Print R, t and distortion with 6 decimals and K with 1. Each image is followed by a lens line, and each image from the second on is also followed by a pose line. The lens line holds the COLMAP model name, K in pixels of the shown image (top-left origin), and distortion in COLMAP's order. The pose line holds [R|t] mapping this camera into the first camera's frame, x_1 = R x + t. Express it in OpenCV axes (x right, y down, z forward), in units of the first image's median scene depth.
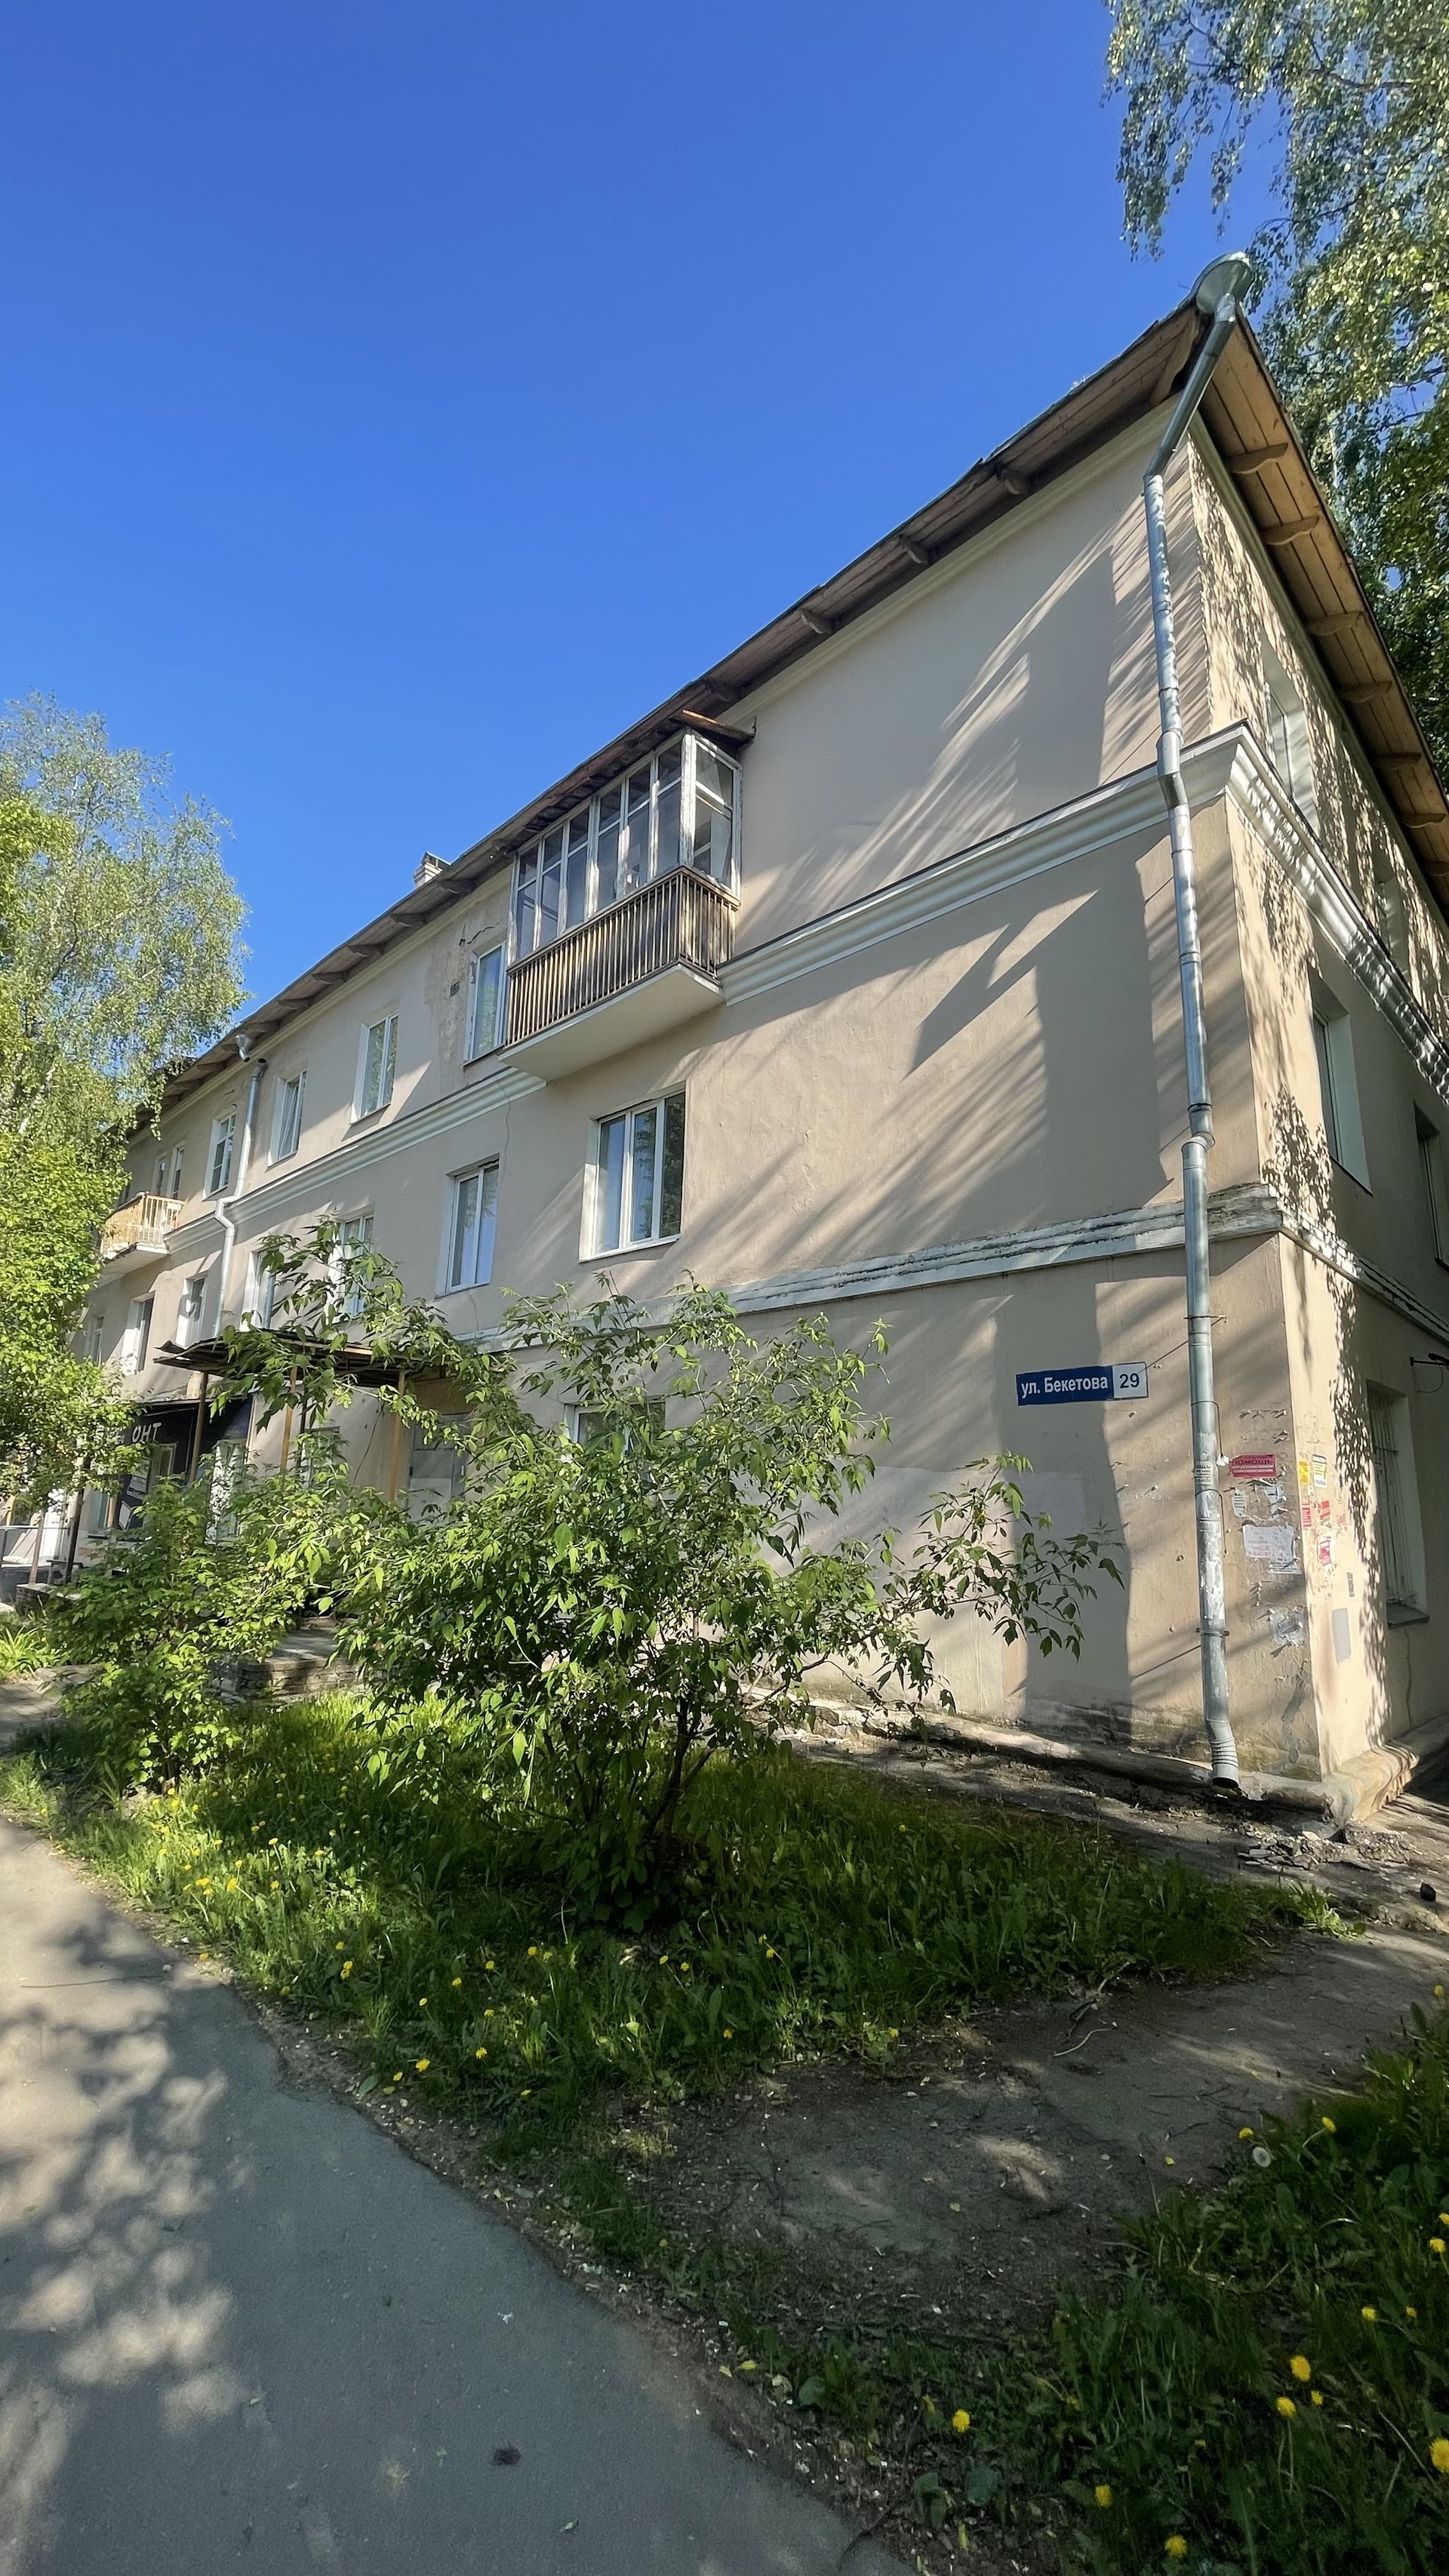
lens RADIAL K [[1046.2, 0, 733.3], [0, 1046.2, 1287.5], [0, 0, 1]] dist [-0.000796, 0.000369]
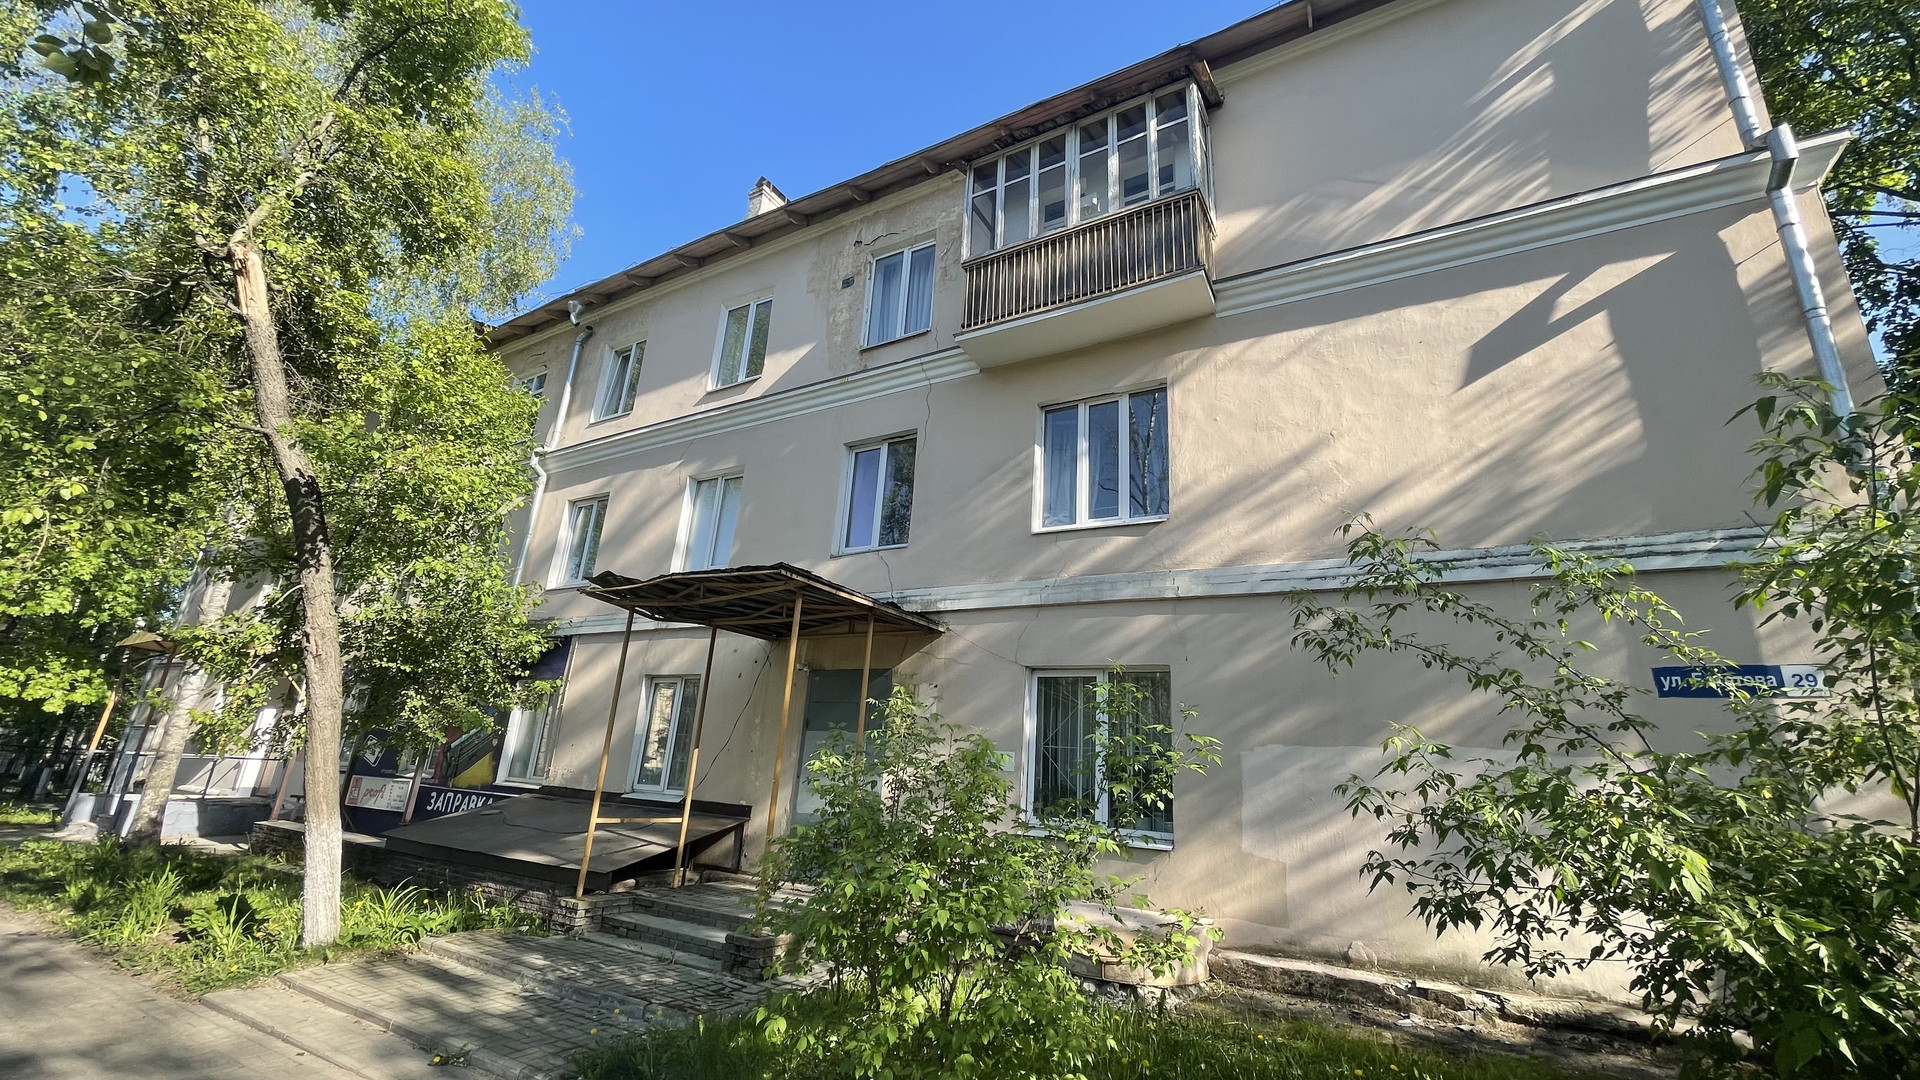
lens RADIAL K [[779.8, 0, 962.5], [0, 779.8, 527.3], [0, 0, 1]] dist [-0.000796, 0.000369]
pose [[0.971225, 0.102590, 0.214937, -0.419078], [-0.085281, 0.992433, -0.088334, 0.049700], [-0.222372, 0.067462, 0.972625, 0.258635]]
